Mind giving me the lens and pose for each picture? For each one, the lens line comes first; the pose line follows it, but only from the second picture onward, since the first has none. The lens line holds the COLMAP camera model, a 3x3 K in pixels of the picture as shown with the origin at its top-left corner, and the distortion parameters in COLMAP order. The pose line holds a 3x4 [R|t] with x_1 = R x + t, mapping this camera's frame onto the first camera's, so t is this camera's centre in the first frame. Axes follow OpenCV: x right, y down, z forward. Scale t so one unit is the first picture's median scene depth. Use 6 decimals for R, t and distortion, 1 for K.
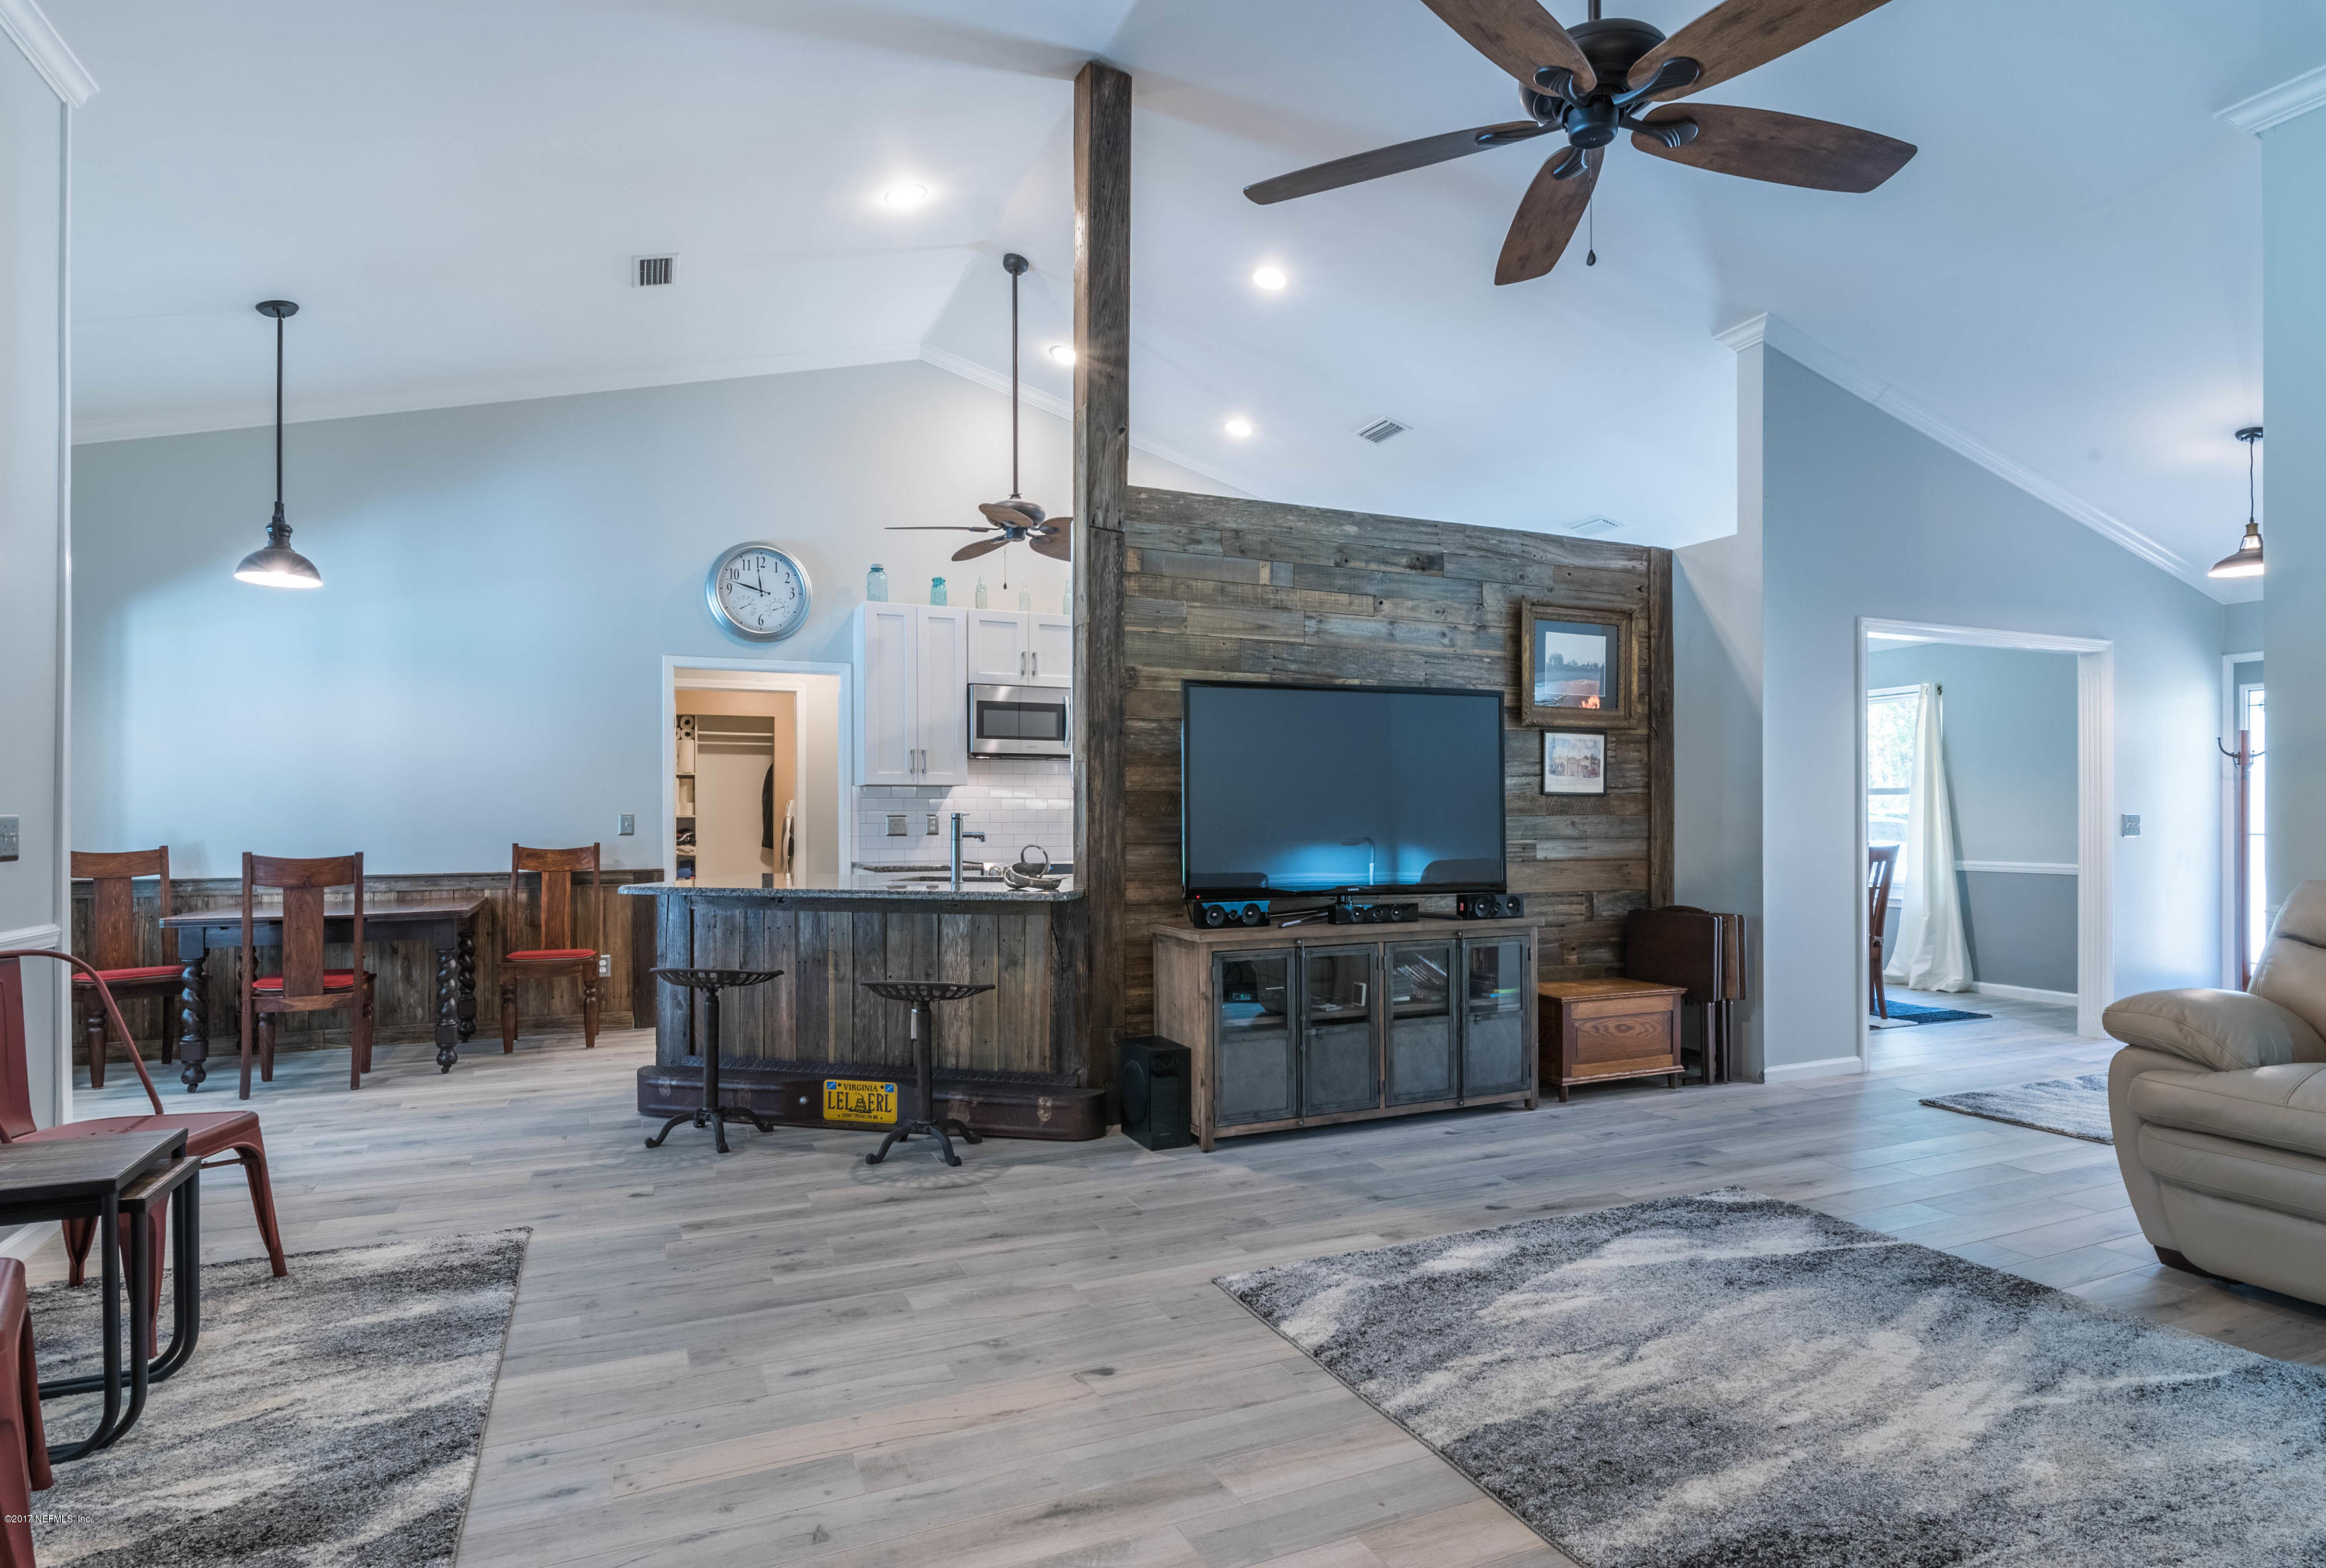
lens RADIAL K [[1248.3, 0, 1161.1], [0, 1248.3, 794.7], [0, 0, 1]] dist [-0.001971, -0.001959]
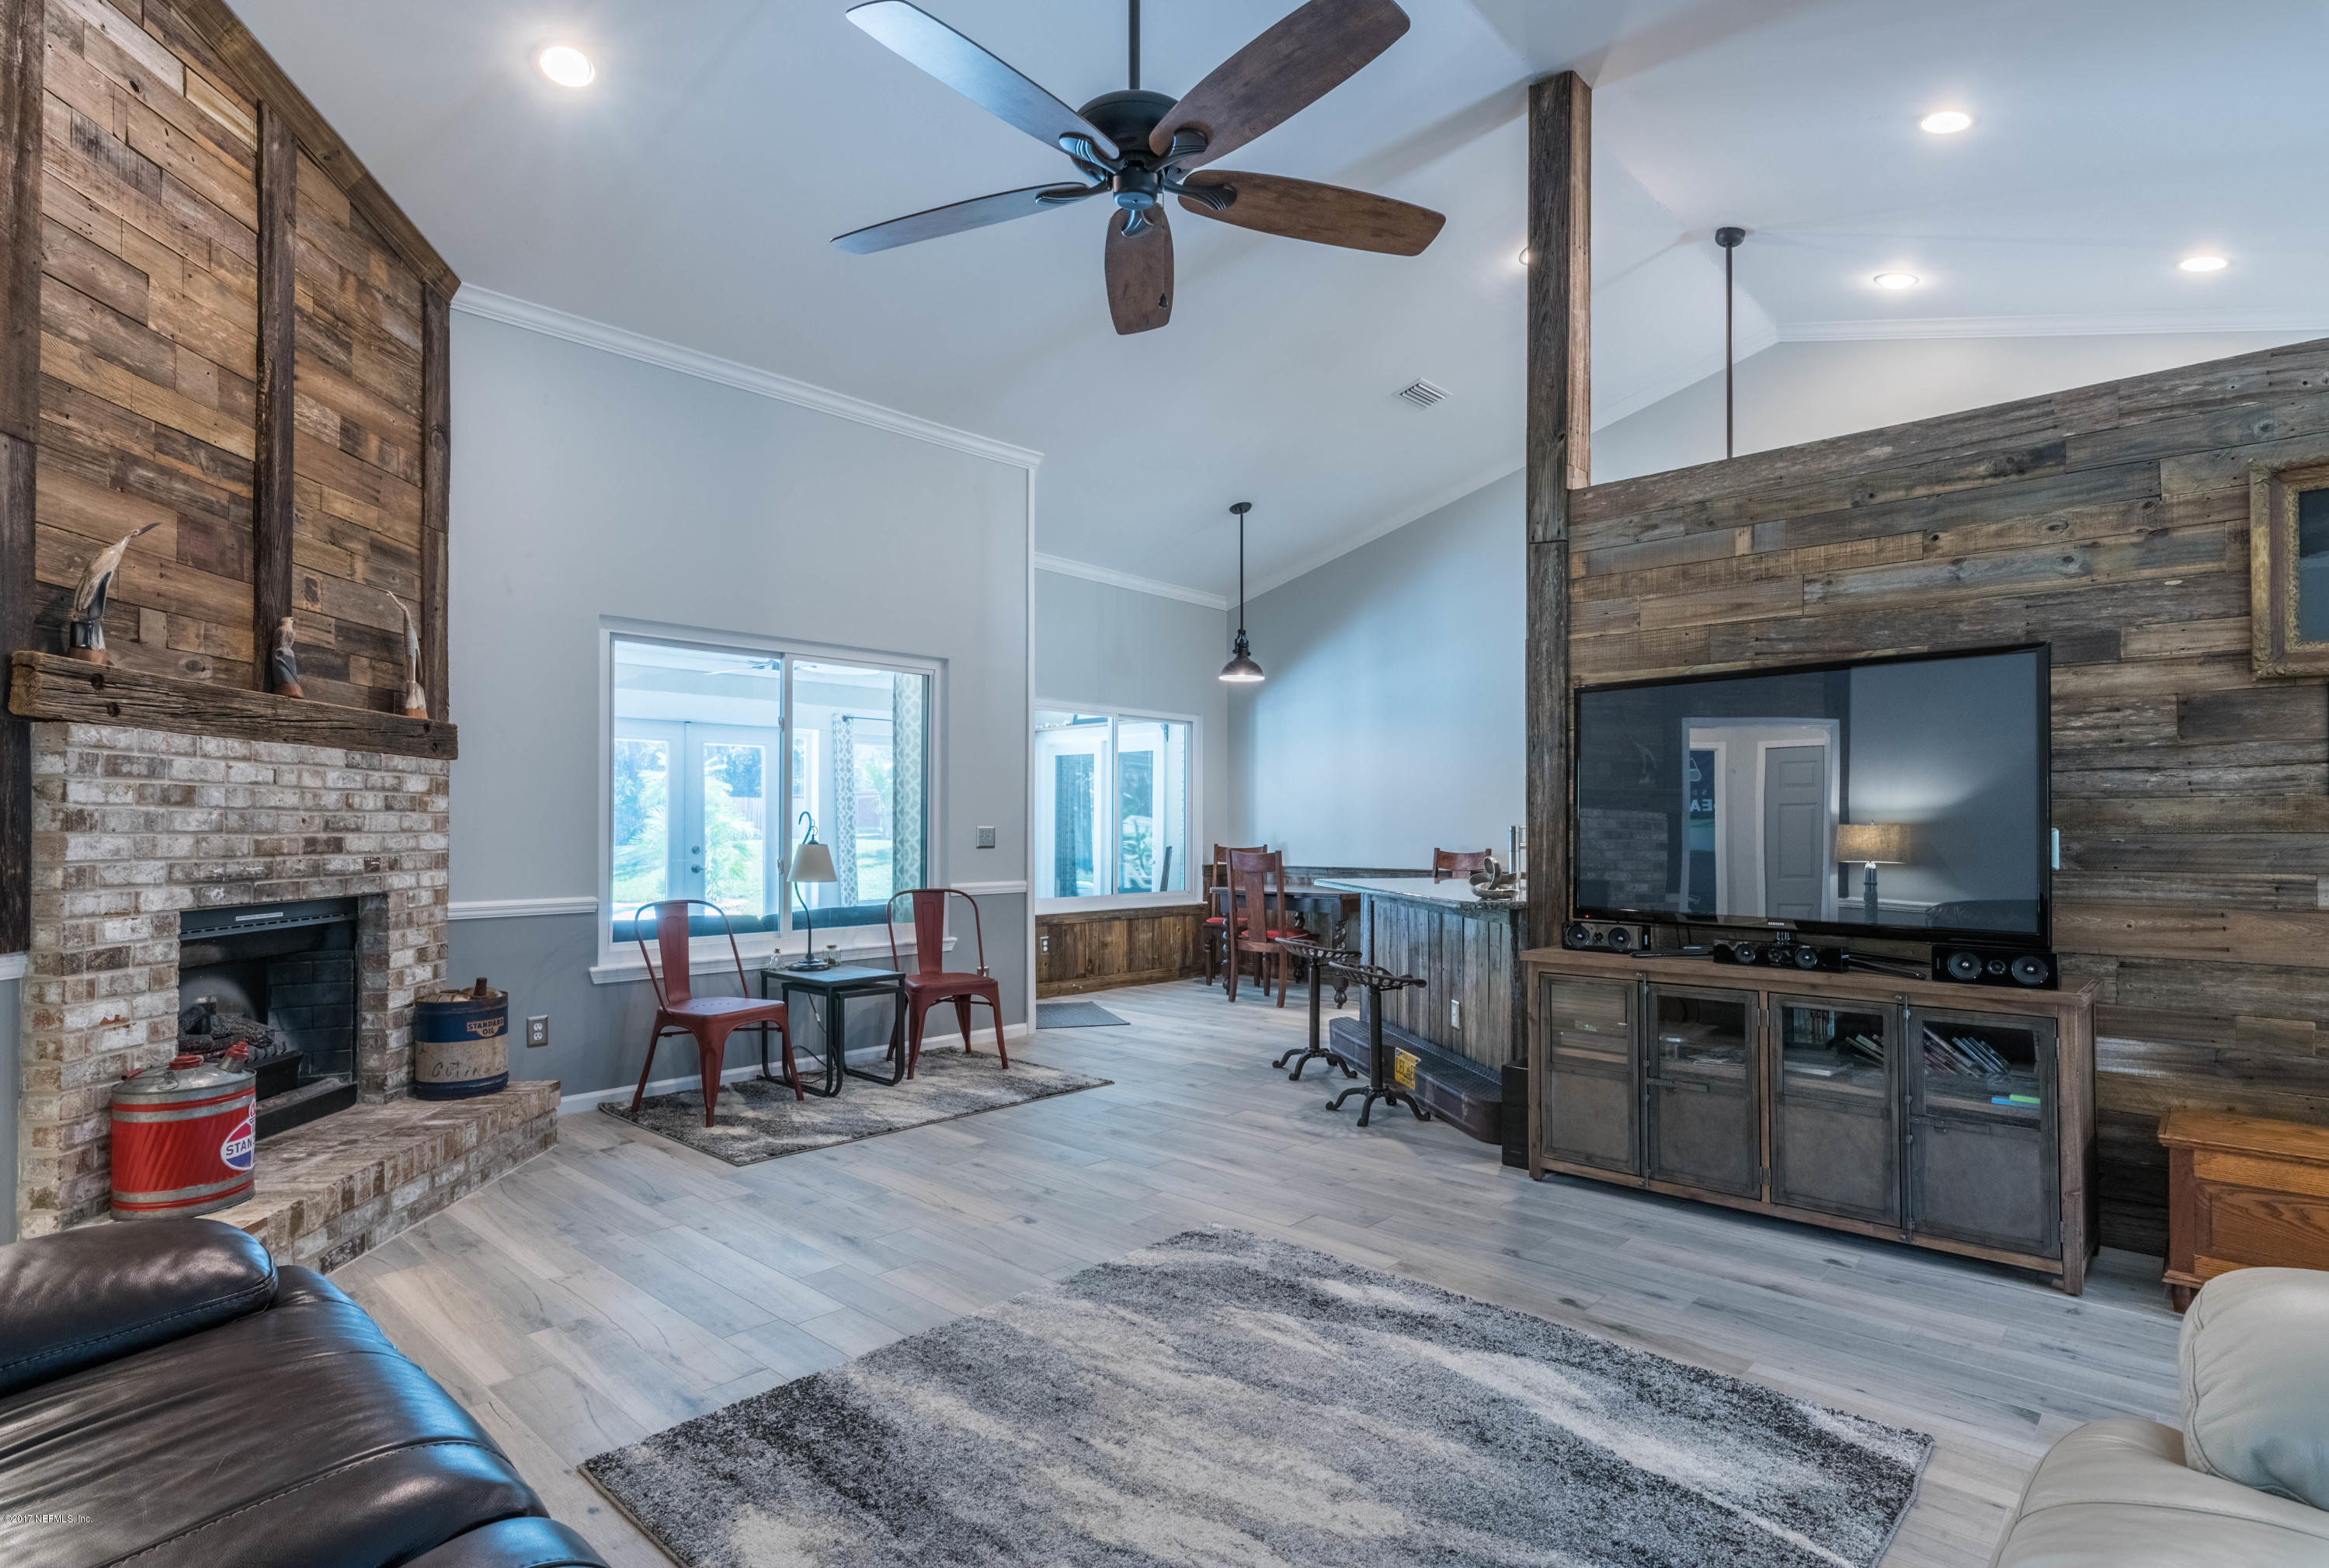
lens RADIAL K [[1216.7, 0, 1164.5], [0, 1216.7, 784.0], [0, 0, 1]] dist [0.002835, -0.000540]
pose [[0.368272, -0.028674, -0.929276, 0.820964], [0.015817, 0.999573, -0.024574, -0.000210], [0.929583, -0.005649, 0.368568, 0.394235]]
